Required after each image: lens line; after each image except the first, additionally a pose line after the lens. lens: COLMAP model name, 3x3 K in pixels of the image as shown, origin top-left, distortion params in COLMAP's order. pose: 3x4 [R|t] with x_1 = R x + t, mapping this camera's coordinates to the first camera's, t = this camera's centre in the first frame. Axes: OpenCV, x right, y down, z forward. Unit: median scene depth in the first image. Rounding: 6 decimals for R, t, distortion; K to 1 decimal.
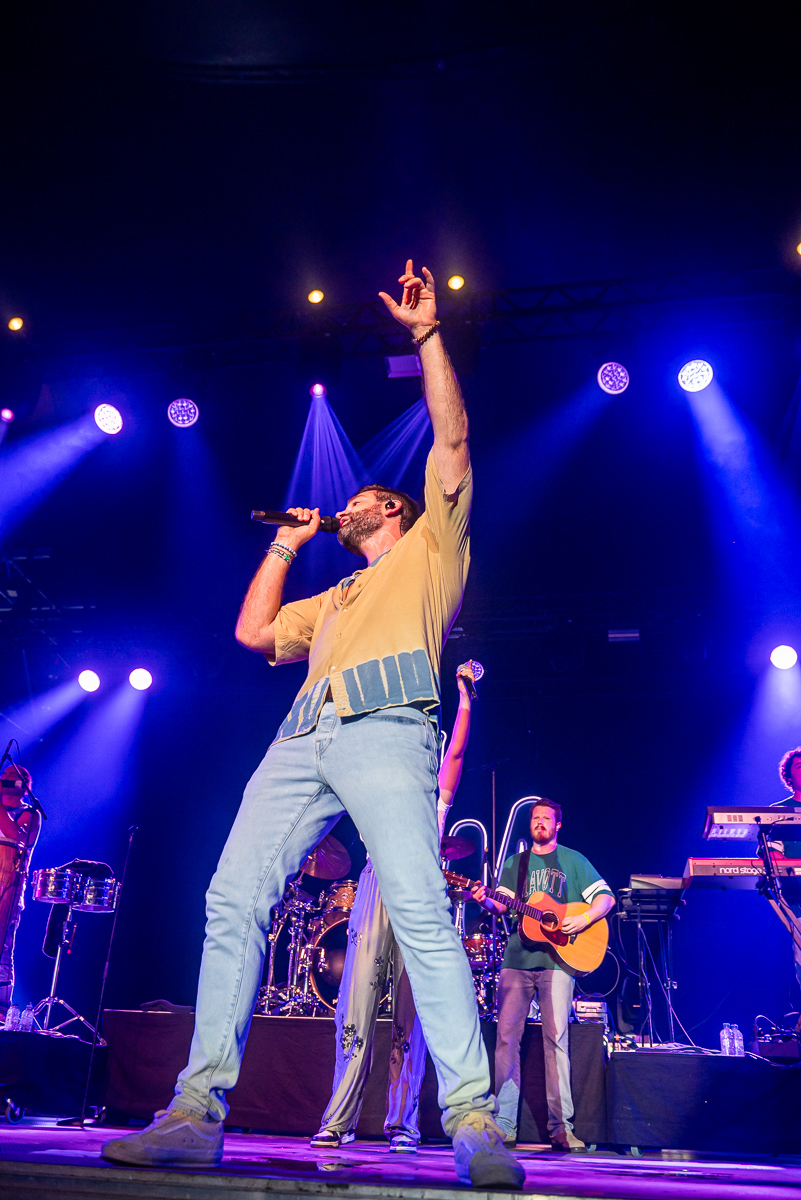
lens RADIAL K [[950.1, 0, 400.5], [0, 950.1, 600.0], [0, 0, 1]] dist [-0.004314, -0.004436]
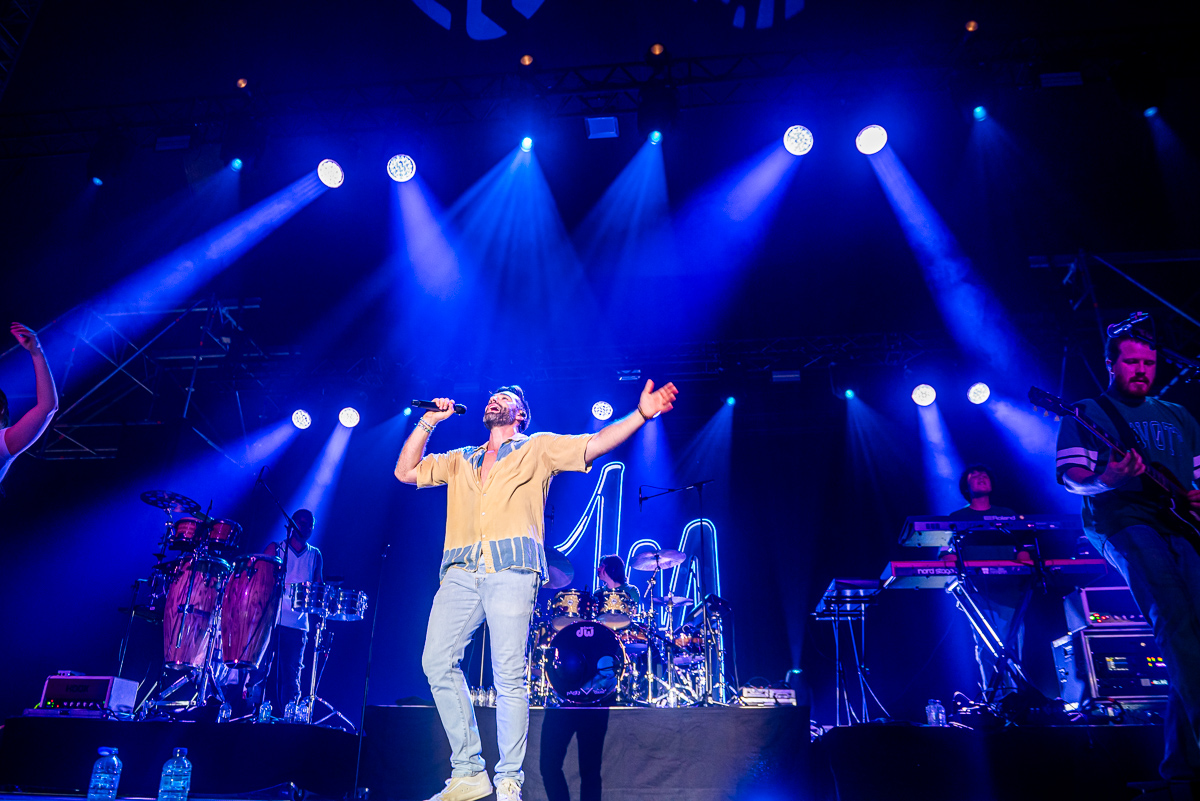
lens RADIAL K [[845.0, 0, 600.0], [0, 845.0, 400.5], [0, 0, 1]] dist [-0.040312, -0.001246]
pose [[0.998170, -0.003486, 0.060373, -0.096953], [0.000095, 0.998427, 0.056069, 0.021455], [-0.060473, -0.055961, 0.996600, 0.026177]]
